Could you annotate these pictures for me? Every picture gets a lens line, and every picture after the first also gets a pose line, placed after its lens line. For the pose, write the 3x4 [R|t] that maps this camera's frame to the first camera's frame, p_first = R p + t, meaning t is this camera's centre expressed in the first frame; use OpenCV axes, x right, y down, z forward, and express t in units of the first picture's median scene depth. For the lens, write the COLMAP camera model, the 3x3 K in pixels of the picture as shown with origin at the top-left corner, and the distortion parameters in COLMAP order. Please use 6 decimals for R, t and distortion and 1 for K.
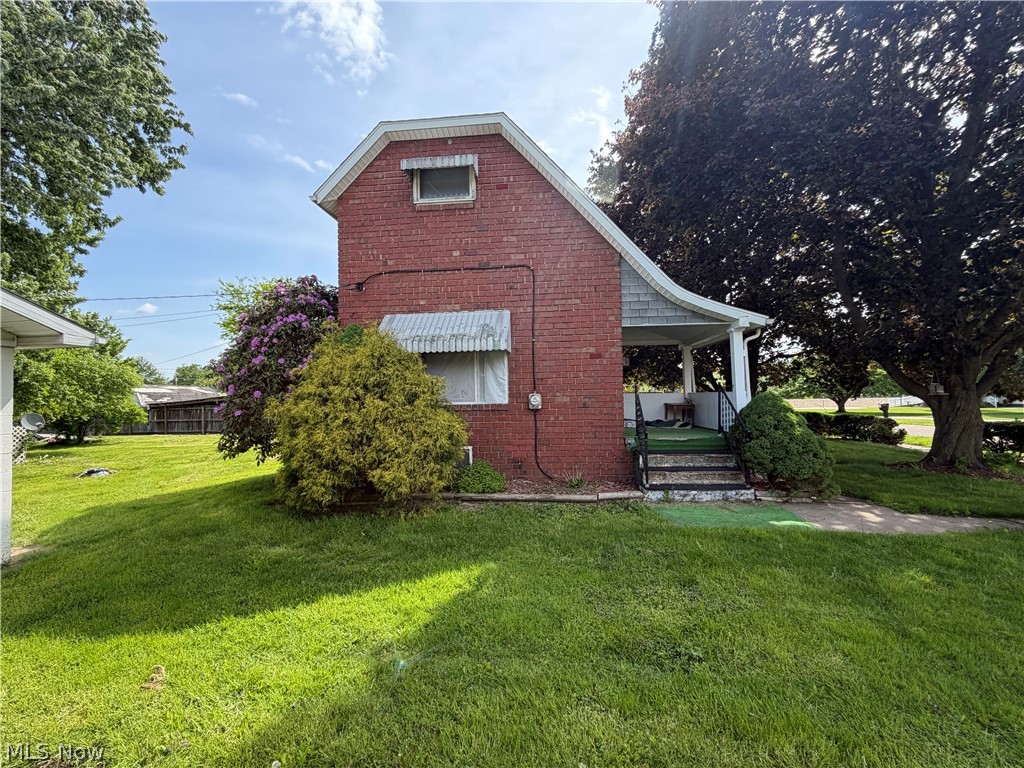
lens RADIAL K [[478.6, 0, 512.0], [0, 478.6, 384.0], [0, 0, 1]] dist [-0.000982, 0.000052]
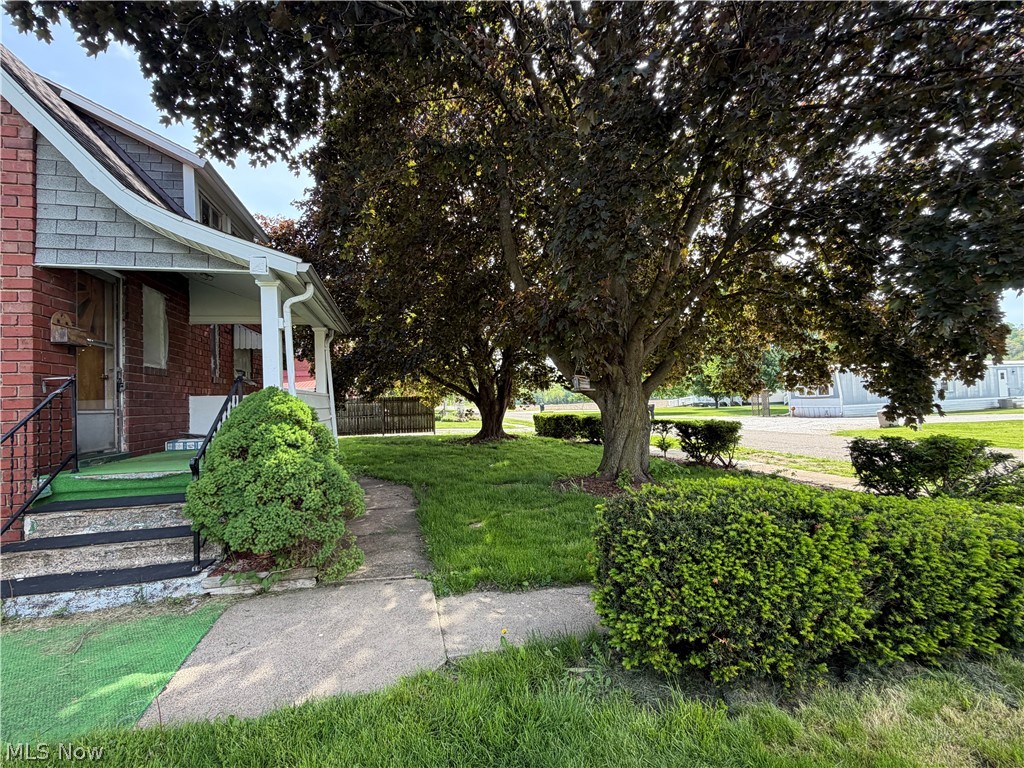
lens RADIAL K [[478.6, 0, 512.0], [0, 478.6, 384.0], [0, 0, 1]] dist [-0.000982, 0.000052]
pose [[0.943634, -0.003509, 0.330973, 0.552282], [0.007648, 0.999908, -0.011203, 0.019764], [-0.330903, 0.013103, 0.943574, 0.340834]]
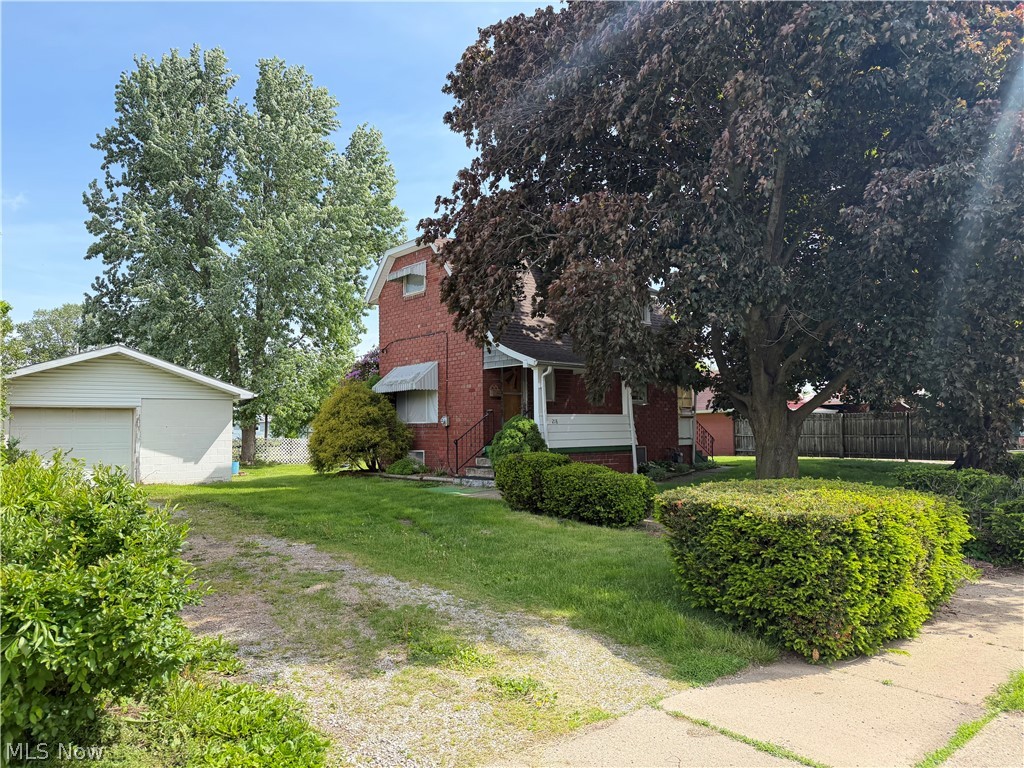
lens RADIAL K [[705.0, 0, 512.0], [0, 705.0, 384.0], [0, 0, 1]] dist [0.000093, -0.000801]
pose [[0.759680, -0.043273, -0.648856, 1.702987], [0.023748, 0.998964, -0.038818, 0.010969], [0.649864, 0.014080, 0.759920, -0.583886]]
